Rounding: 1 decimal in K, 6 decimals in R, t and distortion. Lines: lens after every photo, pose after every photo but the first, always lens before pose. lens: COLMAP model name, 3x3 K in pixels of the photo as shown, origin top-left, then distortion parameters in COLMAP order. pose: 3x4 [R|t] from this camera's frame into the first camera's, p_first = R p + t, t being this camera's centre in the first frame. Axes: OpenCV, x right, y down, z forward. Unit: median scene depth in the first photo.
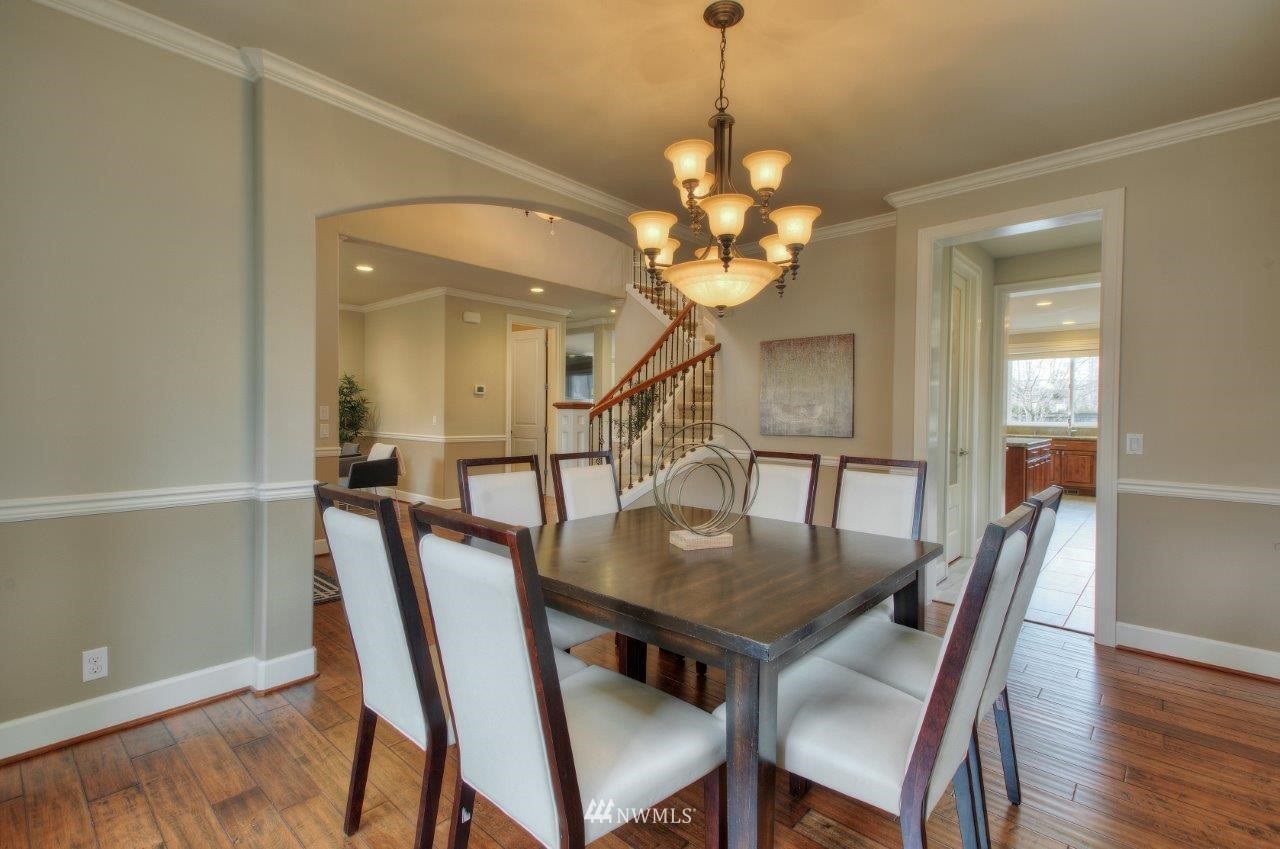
lens RADIAL K [[575.5, 0, 637.5], [0, 575.5, 421.1], [0, 0, 1]] dist [0.013545, -0.000768]
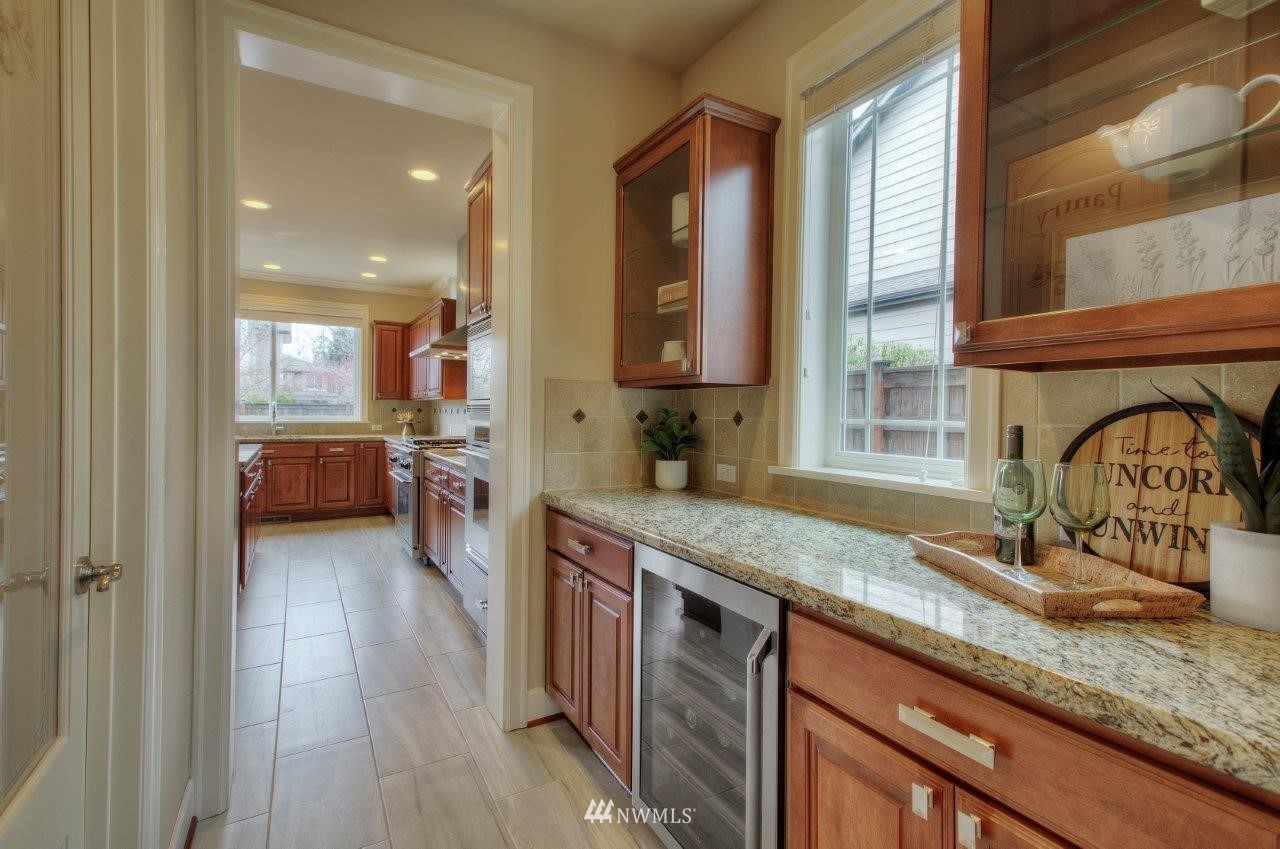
lens RADIAL K [[575.5, 0, 647.4], [0, 575.5, 419.0], [0, 0, 1]] dist [0.013545, -0.000768]
pose [[0.279585, -0.014552, 0.960011, 0.225635], [0.008928, 0.999881, 0.012556, 0.001309], [-0.960080, 0.005061, 0.279681, 0.404547]]
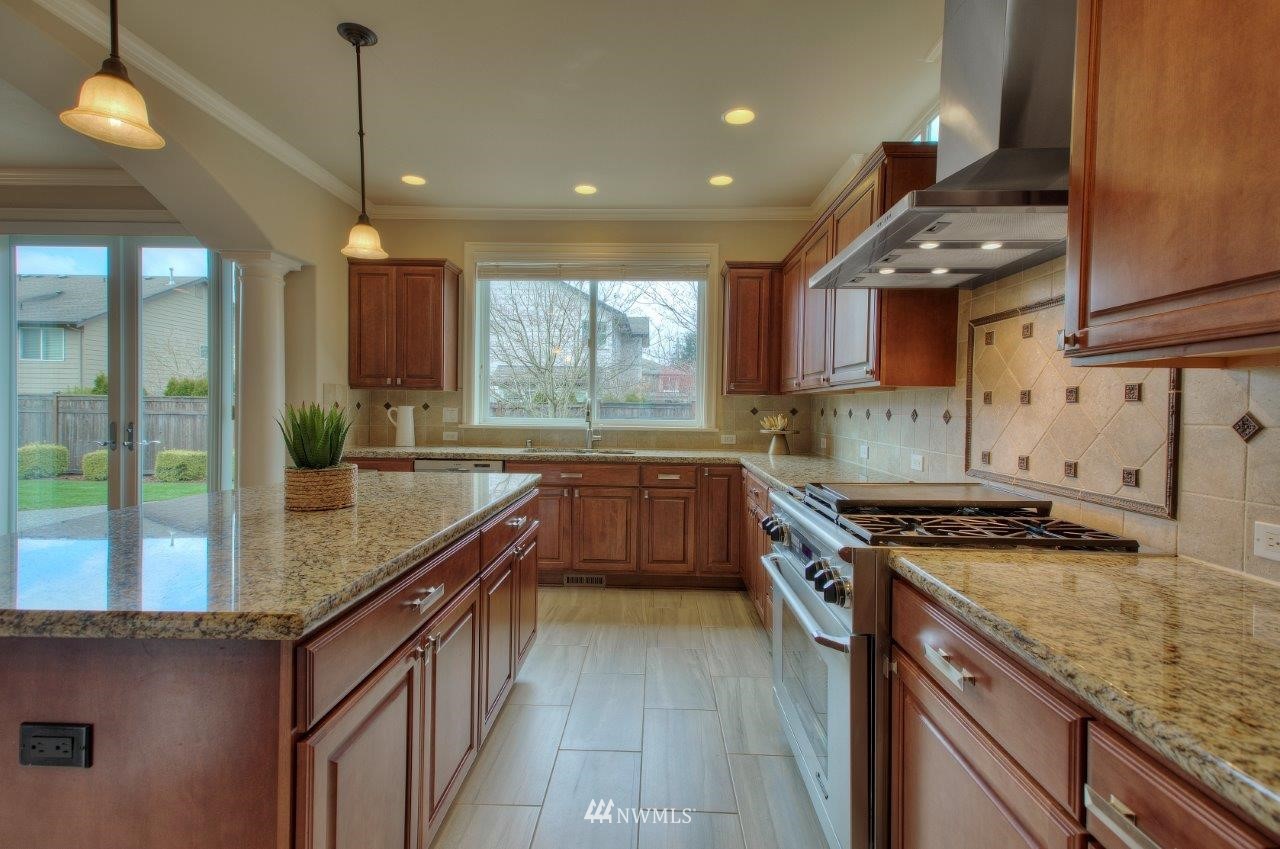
lens RADIAL K [[575.5, 0, 631.4], [0, 575.5, 417.6], [0, 0, 1]] dist [0.013545, -0.000768]
pose [[0.766440, -0.007848, 0.642268, 0.495322], [0.003904, 0.999964, 0.007560, -0.002409], [-0.642304, -0.003287, 0.766443, 0.652034]]
